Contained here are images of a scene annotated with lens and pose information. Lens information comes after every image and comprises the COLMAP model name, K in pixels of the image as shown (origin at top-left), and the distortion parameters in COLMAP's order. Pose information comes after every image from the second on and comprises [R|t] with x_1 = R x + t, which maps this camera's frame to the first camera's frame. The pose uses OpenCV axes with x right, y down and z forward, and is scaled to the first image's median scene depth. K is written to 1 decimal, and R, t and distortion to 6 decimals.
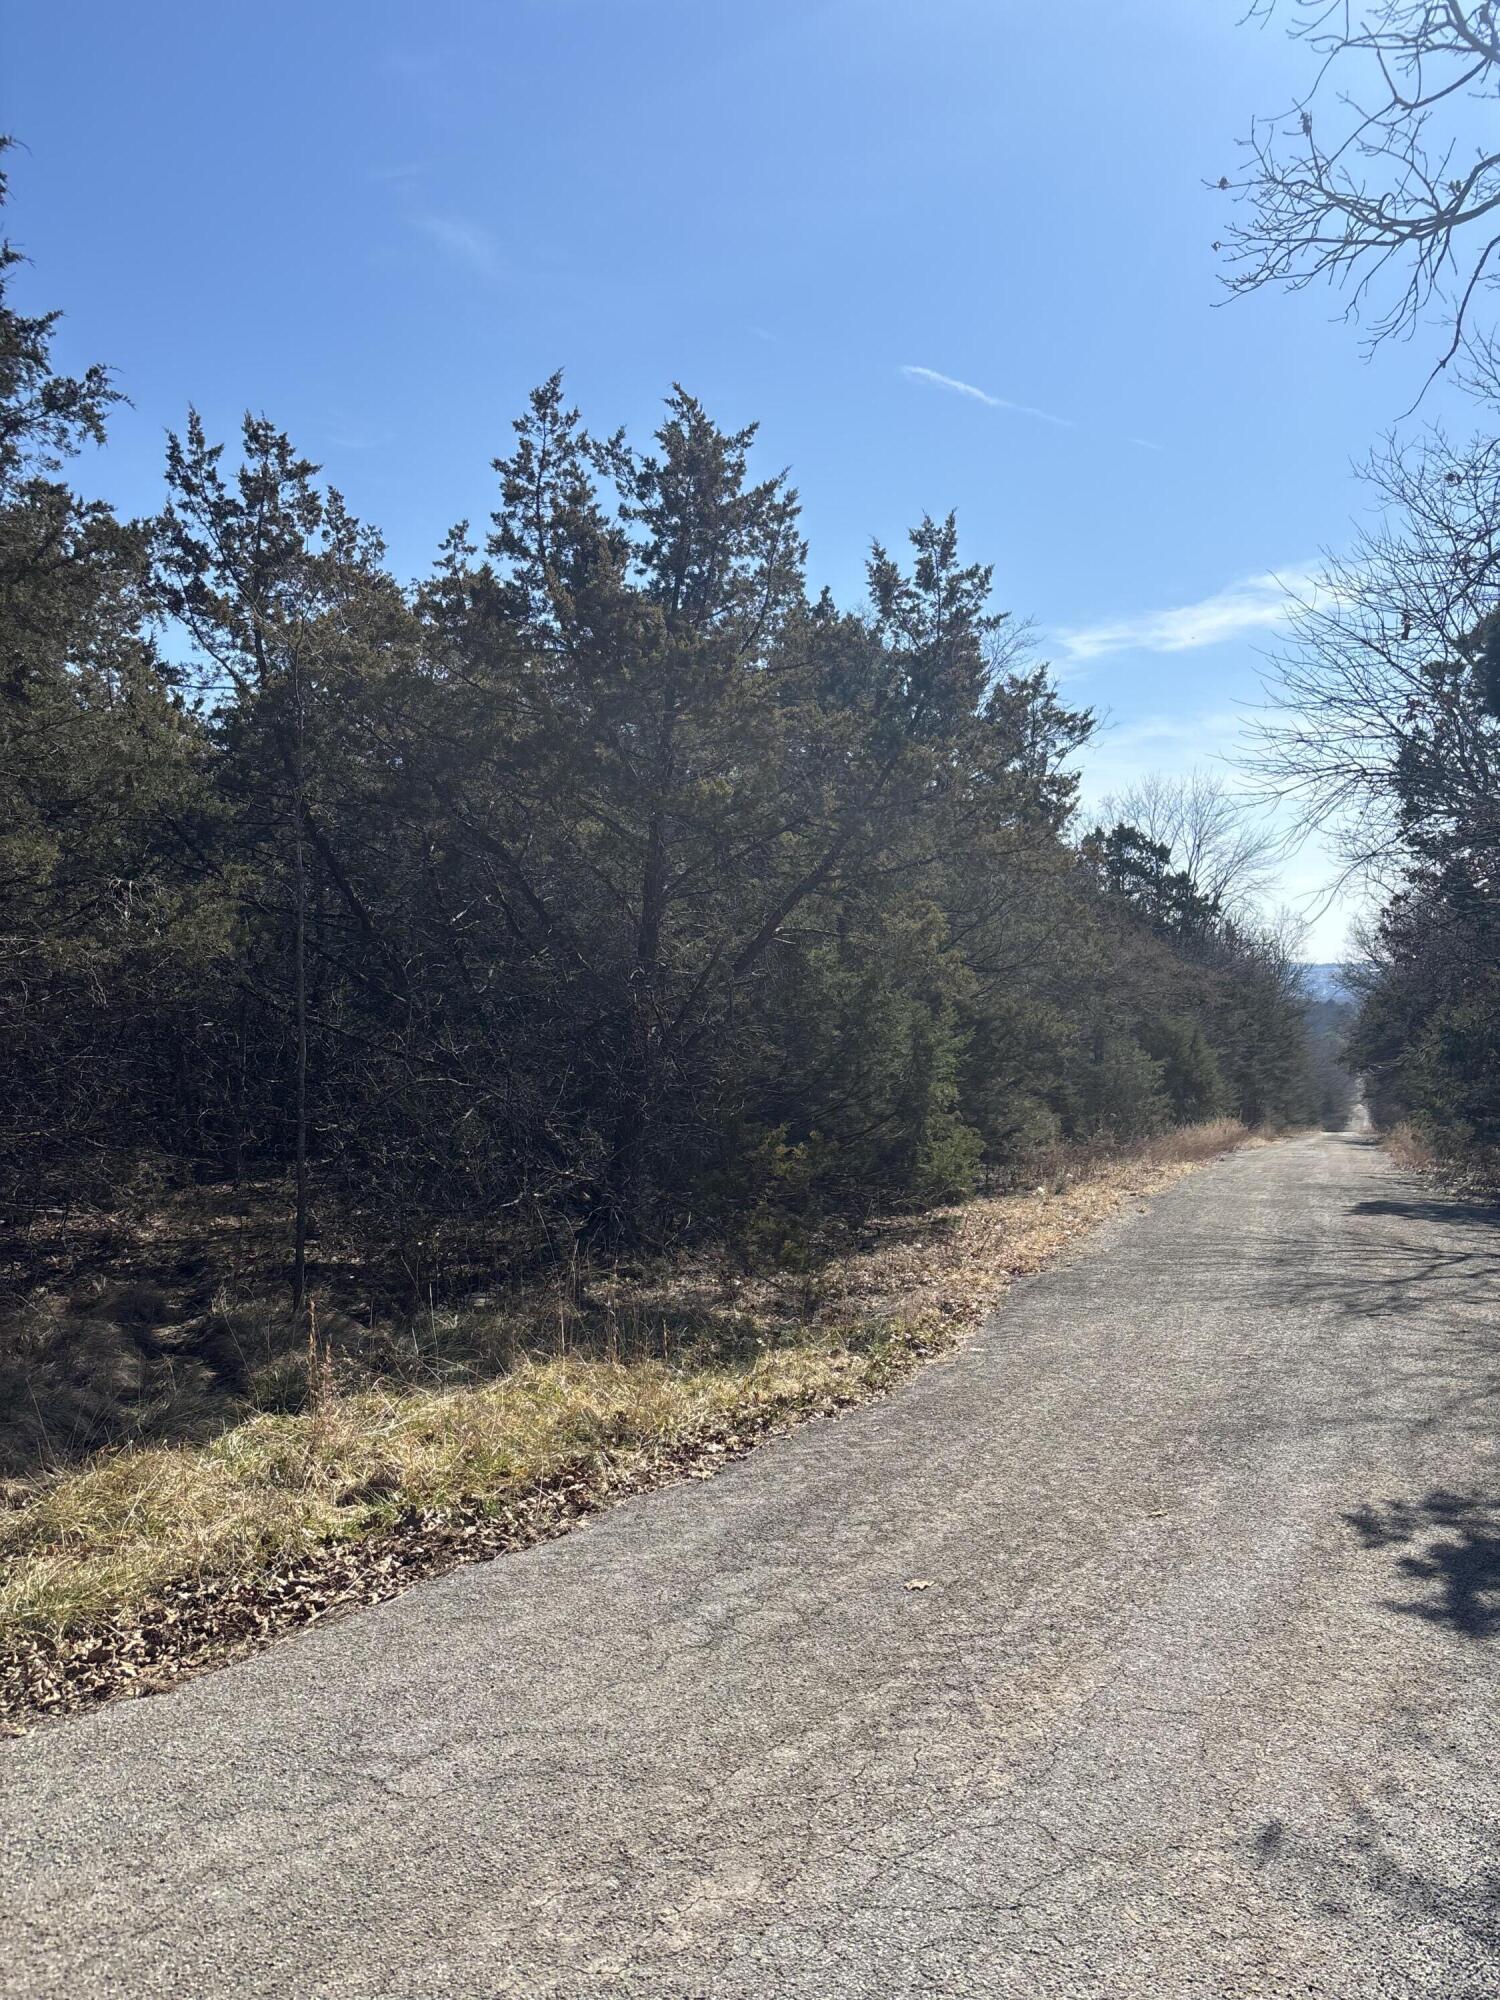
lens RADIAL K [[1500.3, 0, 659.0], [0, 1500.3, 970.6], [0, 0, 1]] dist [-0.014145, -0.002554]
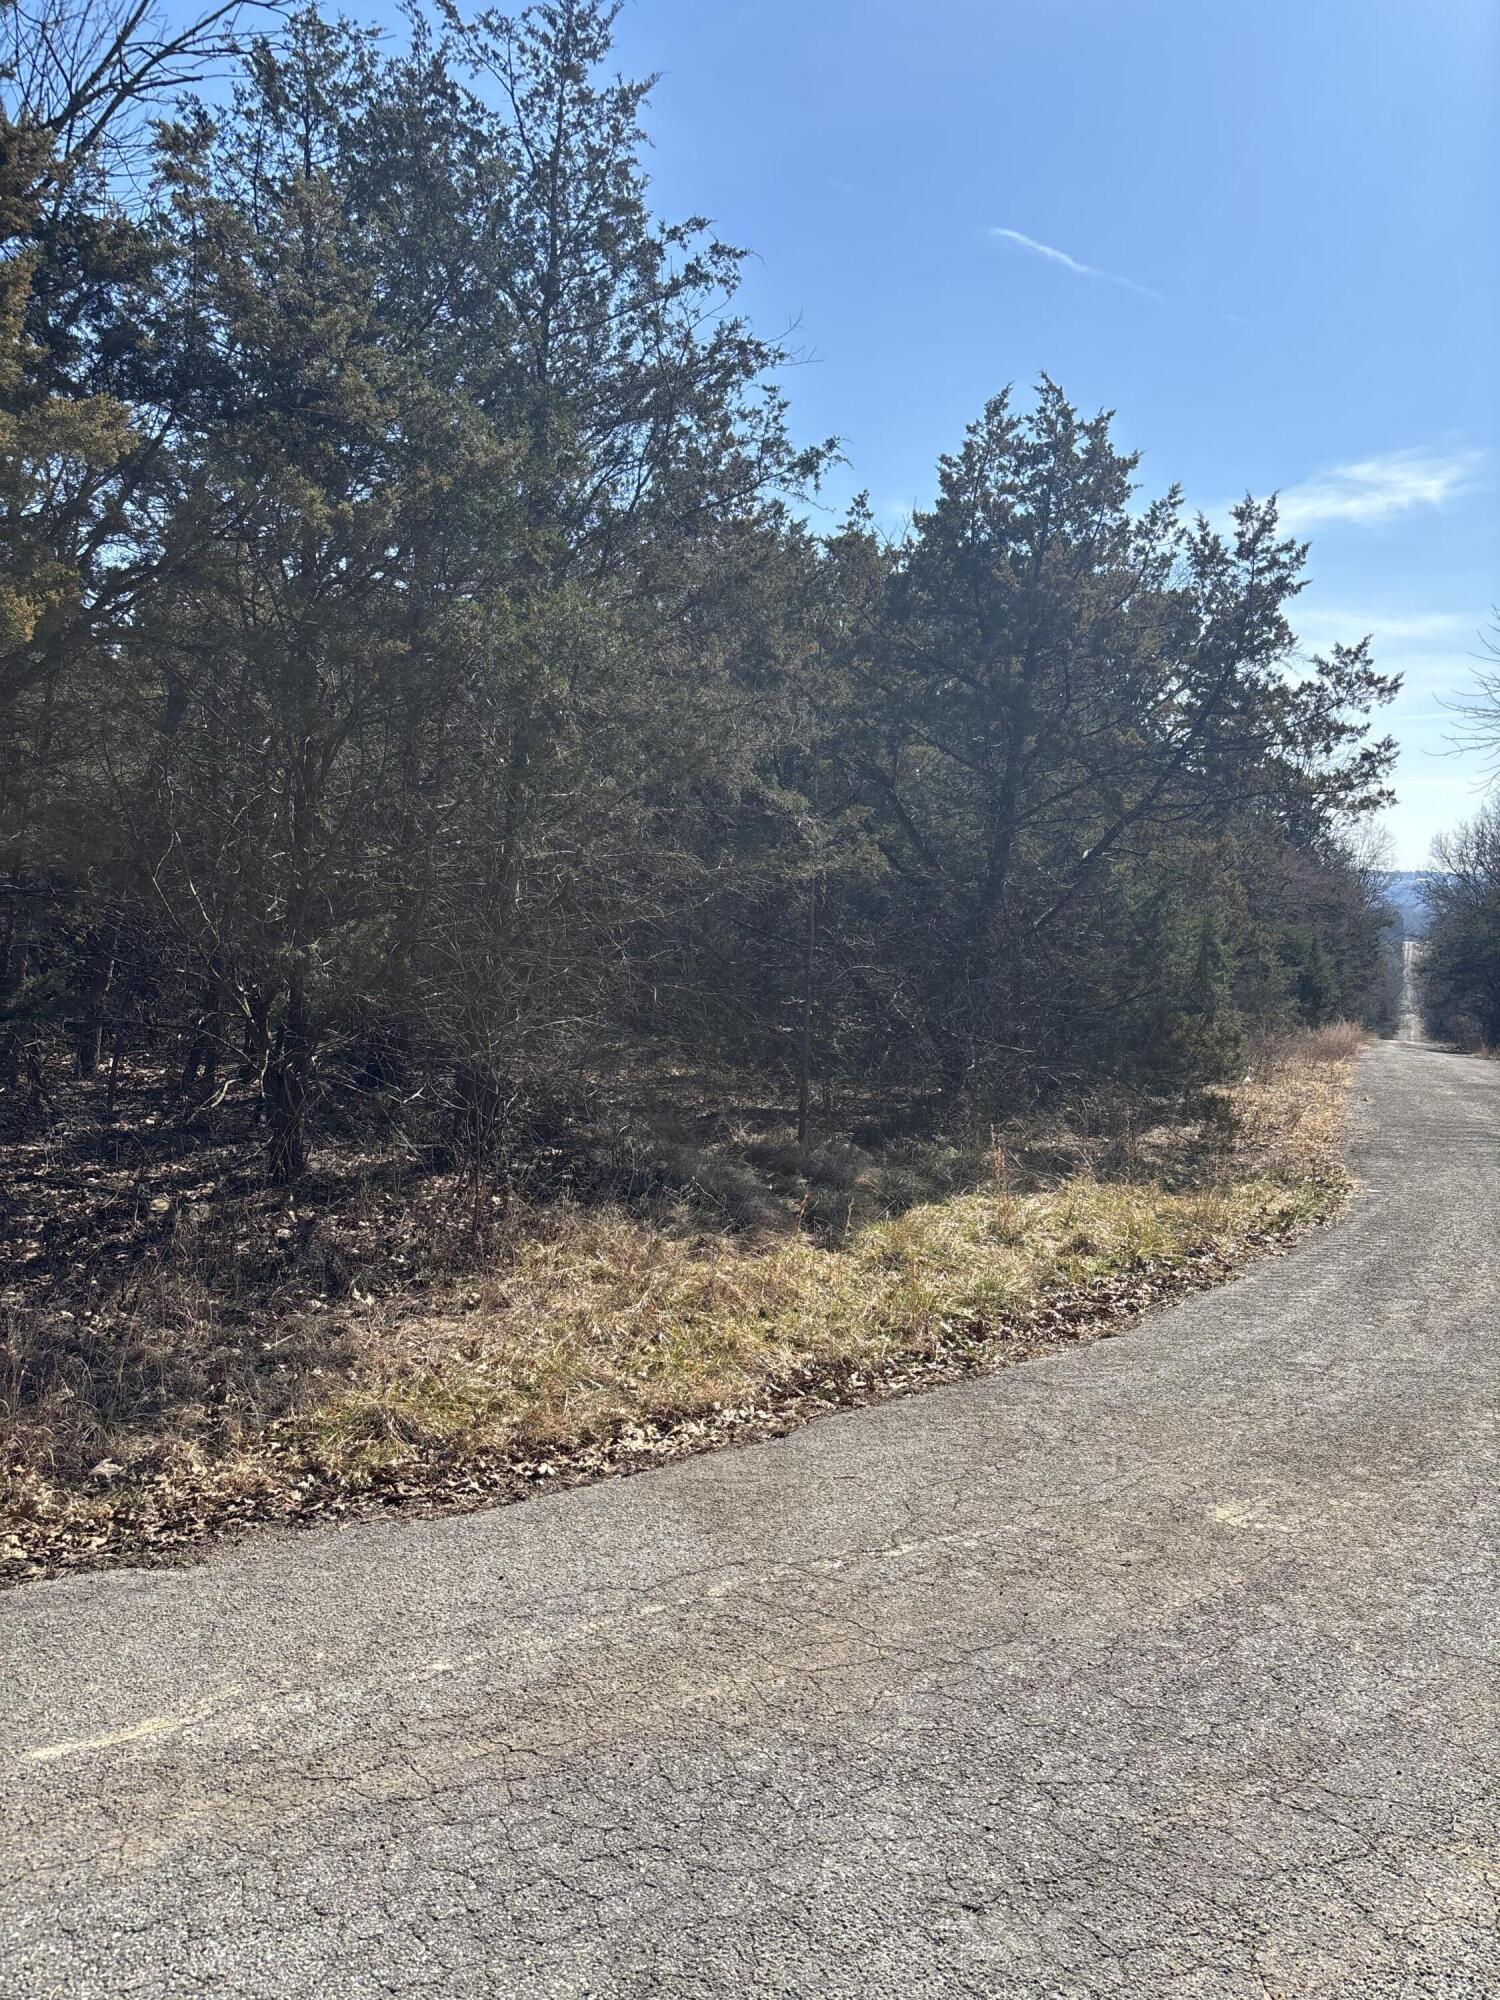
lens RADIAL K [[1525.5, 0, 750.0], [0, 1525.5, 1000.0], [0, 0, 1]] dist [-0.000030, 0.000554]
pose [[0.999403, 0.023436, 0.025367, -0.232842], [-0.025622, 0.995650, 0.089583, -0.009020], [-0.023157, -0.090180, 0.995656, -0.209086]]
